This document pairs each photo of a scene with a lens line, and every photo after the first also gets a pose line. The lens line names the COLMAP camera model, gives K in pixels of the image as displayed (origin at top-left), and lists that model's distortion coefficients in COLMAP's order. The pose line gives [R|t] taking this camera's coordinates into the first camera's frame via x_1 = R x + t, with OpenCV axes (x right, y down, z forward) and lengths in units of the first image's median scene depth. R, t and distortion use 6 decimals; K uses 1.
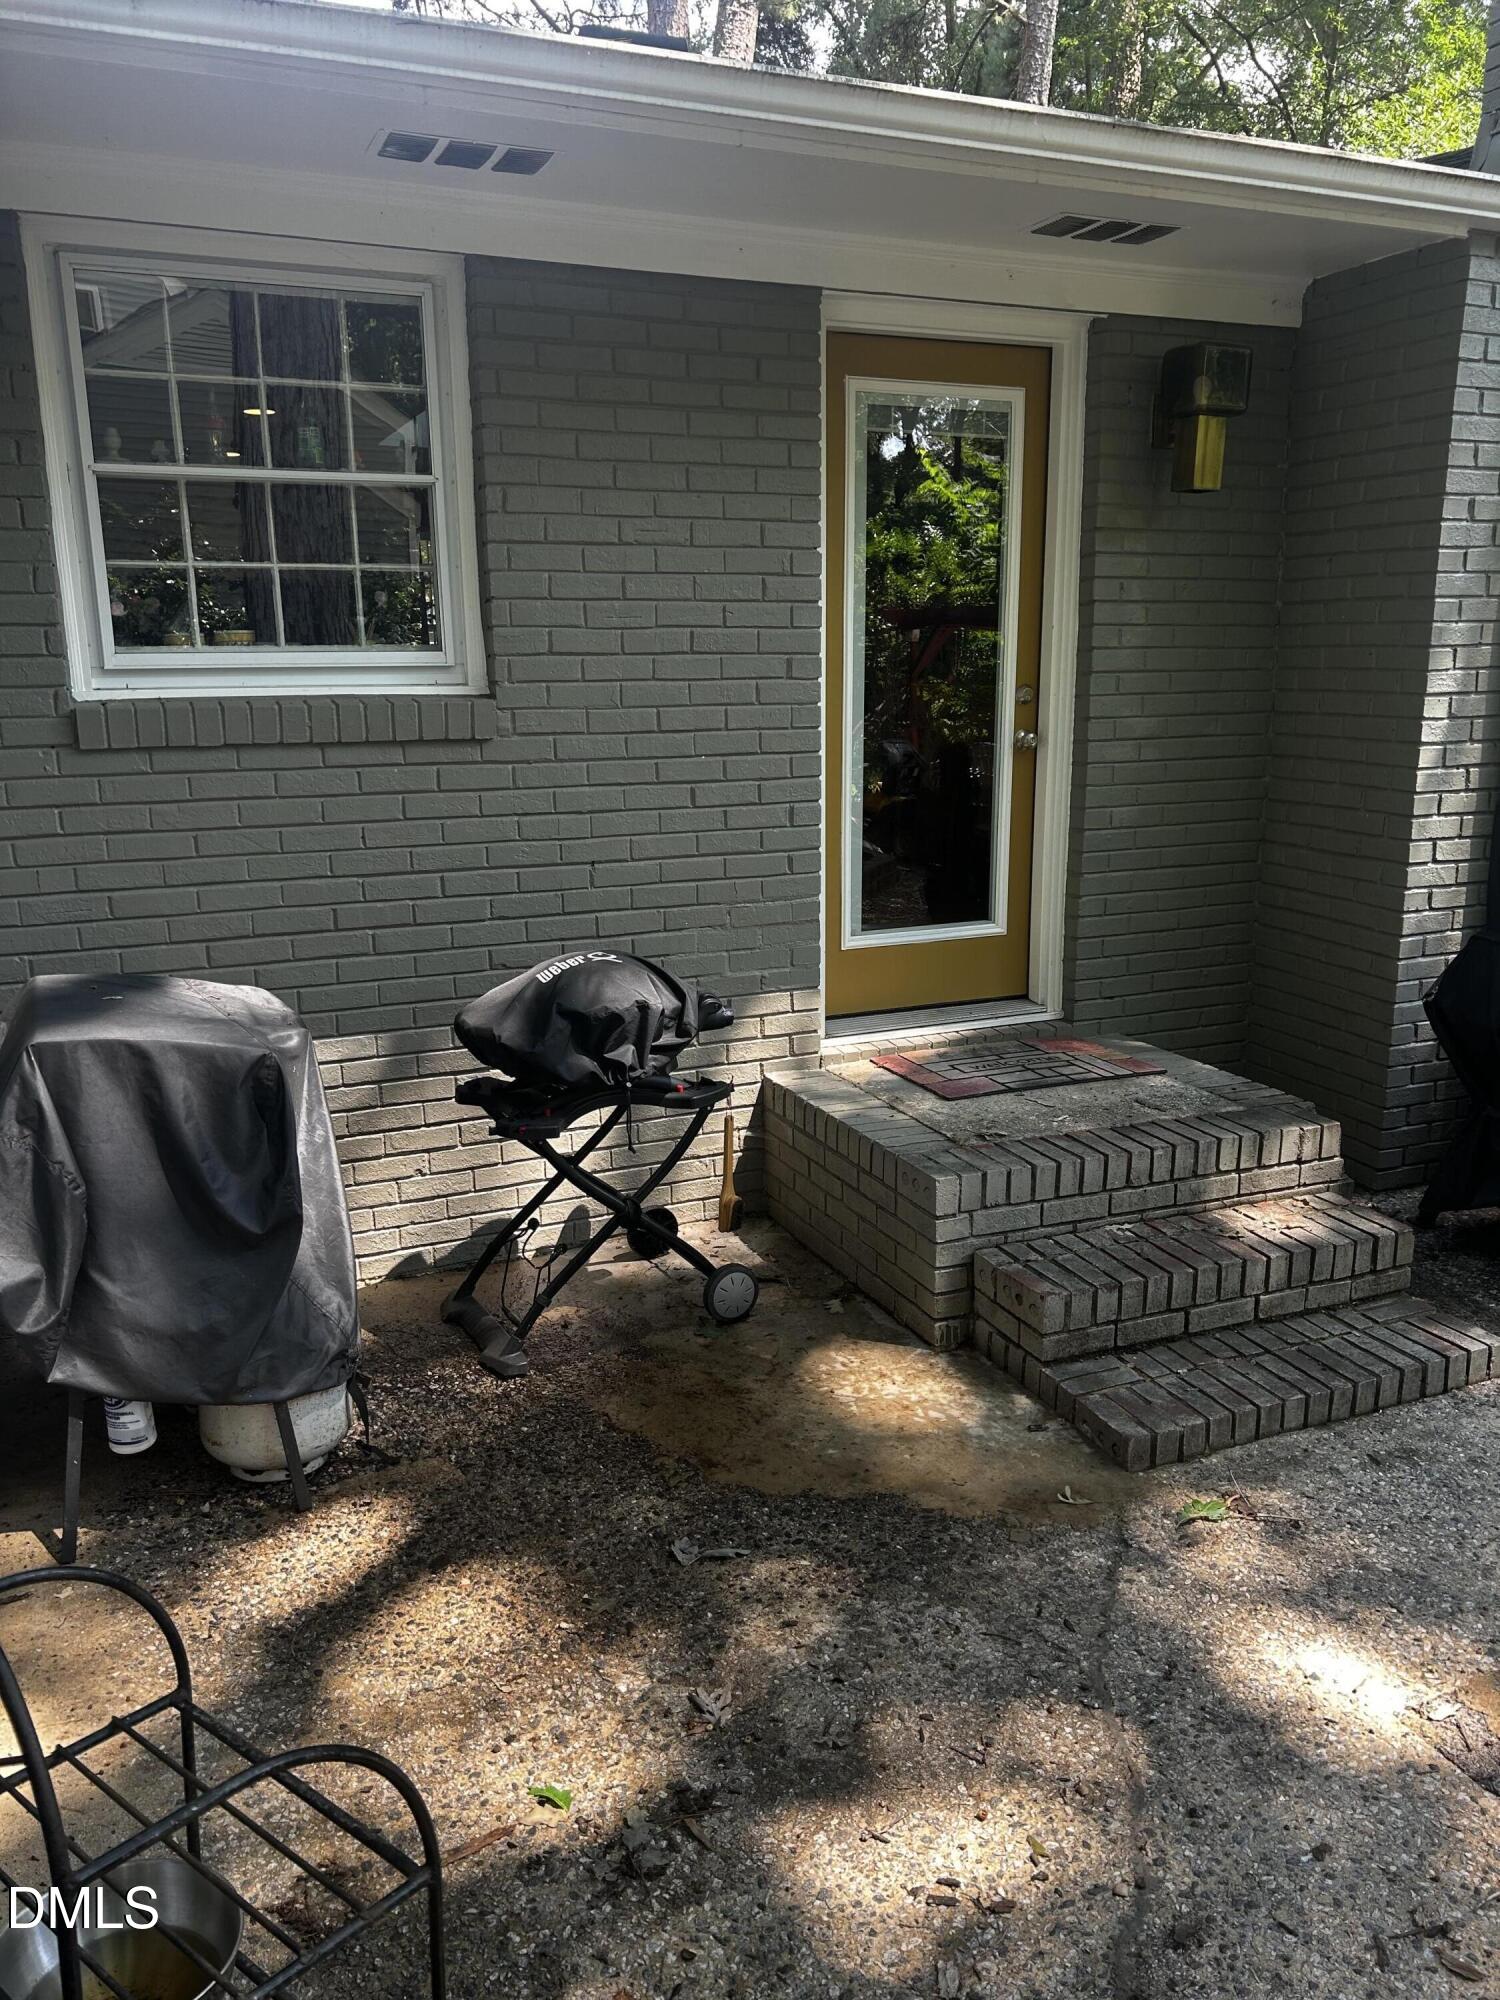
lens RADIAL K [[1494.7, 0, 750.0], [0, 1494.7, 1000.0], [0, 0, 1]] dist [0.002589, 0.000943]
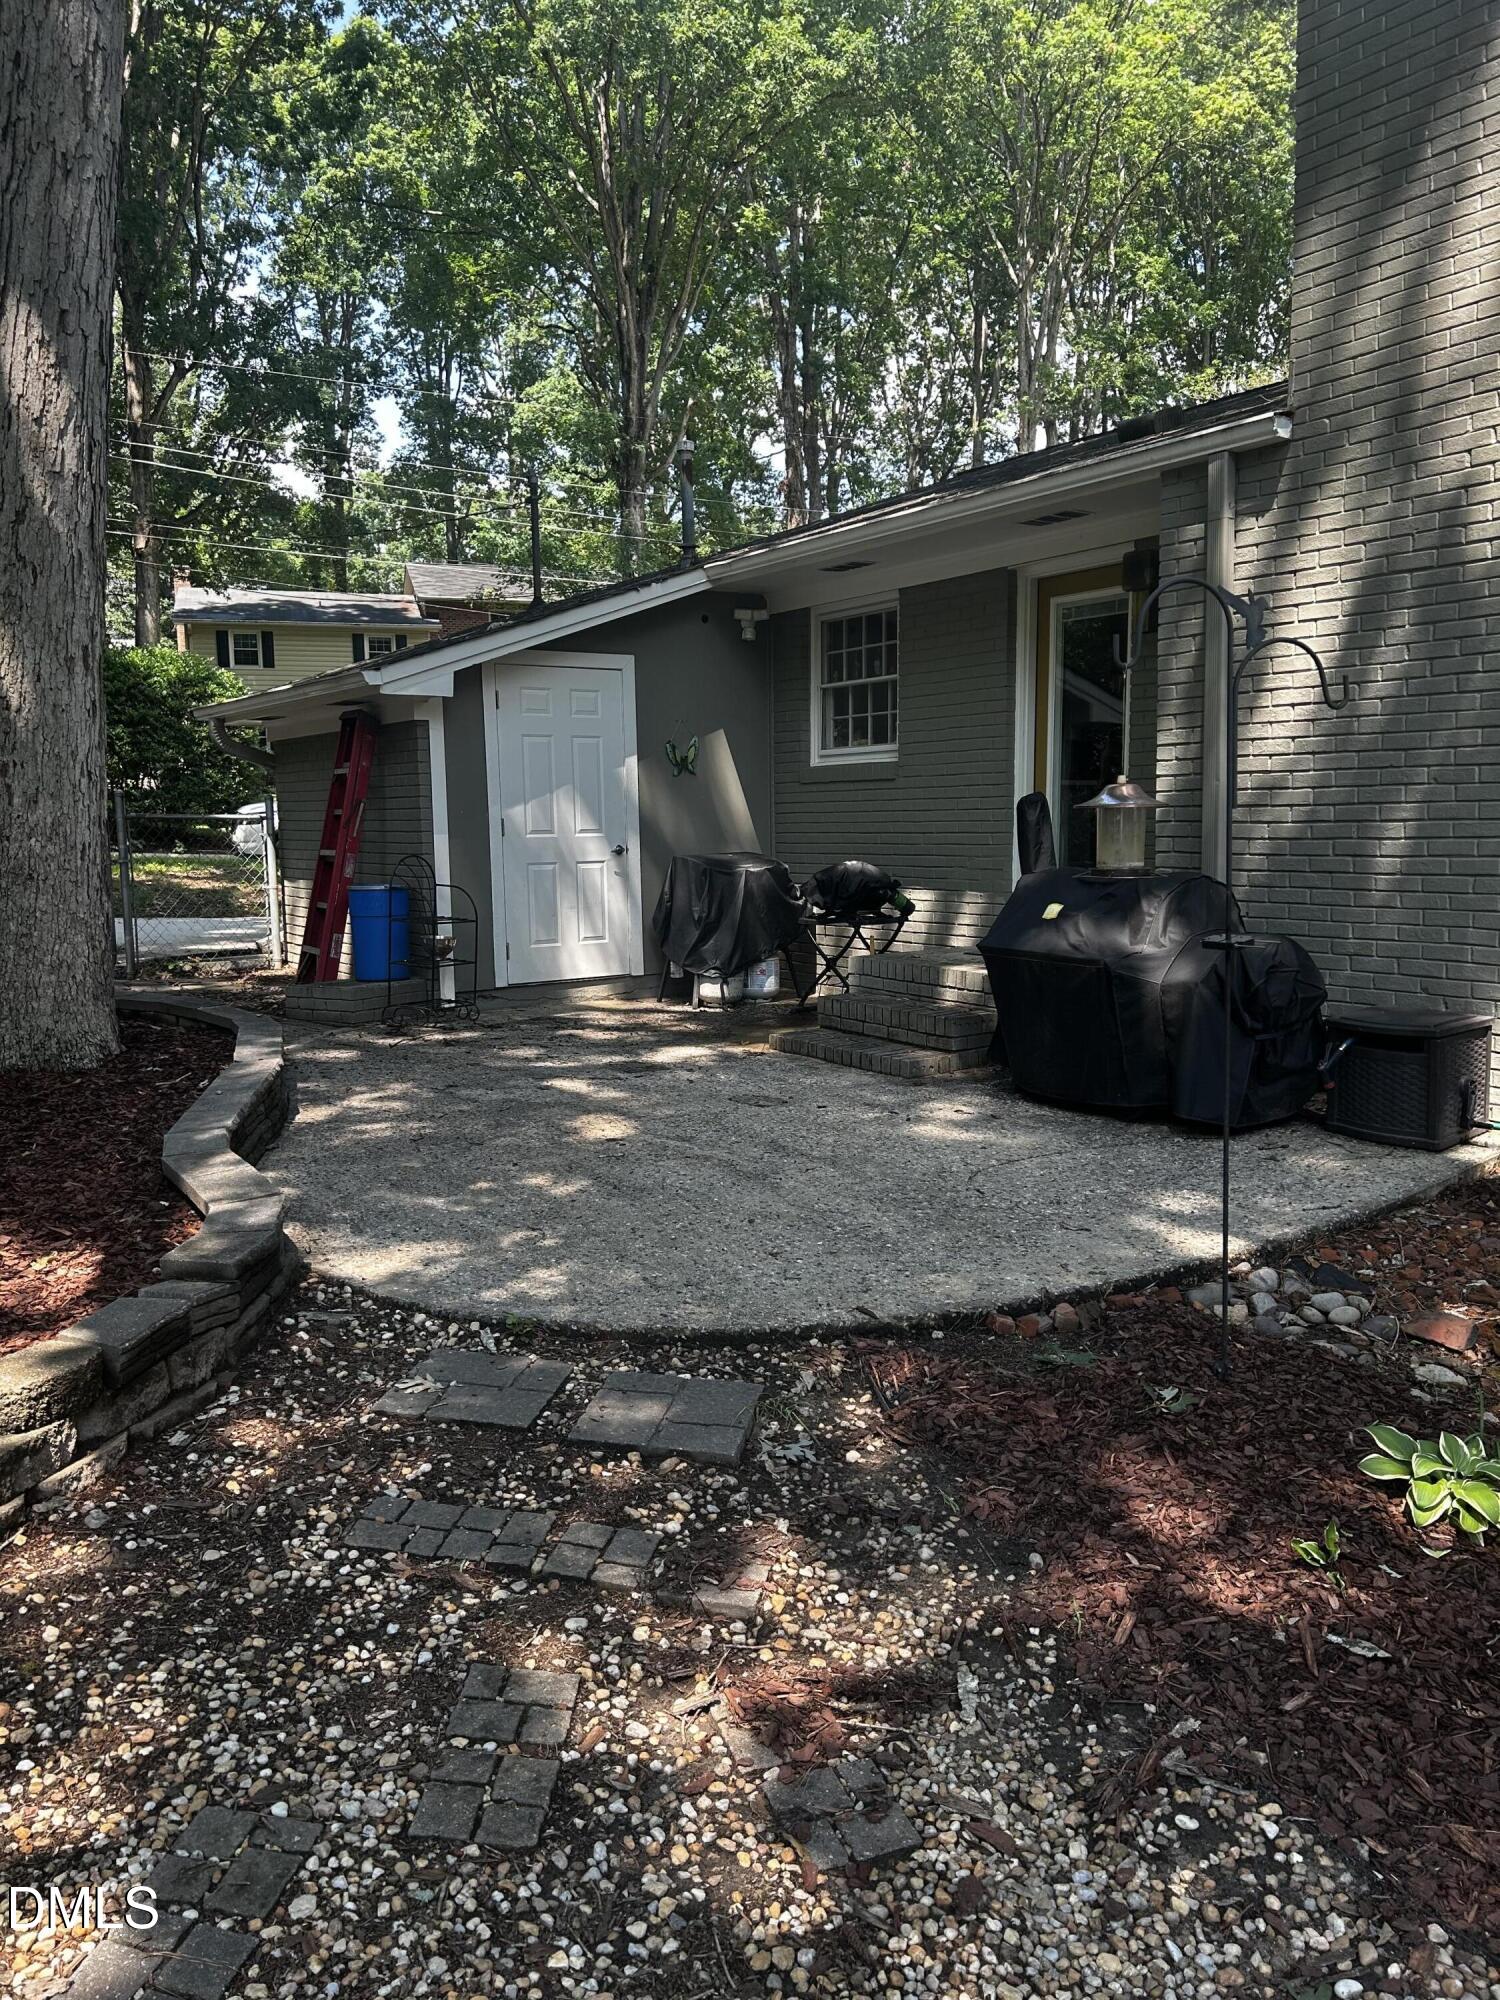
lens RADIAL K [[1494.7, 0, 750.0], [0, 1494.7, 1000.0], [0, 0, 1]] dist [0.002589, 0.000943]
pose [[0.219486, 0.126680, -0.967356, 2.081720], [-0.196368, 0.976978, 0.083385, 0.017988], [0.955649, 0.171655, 0.239309, 0.250962]]
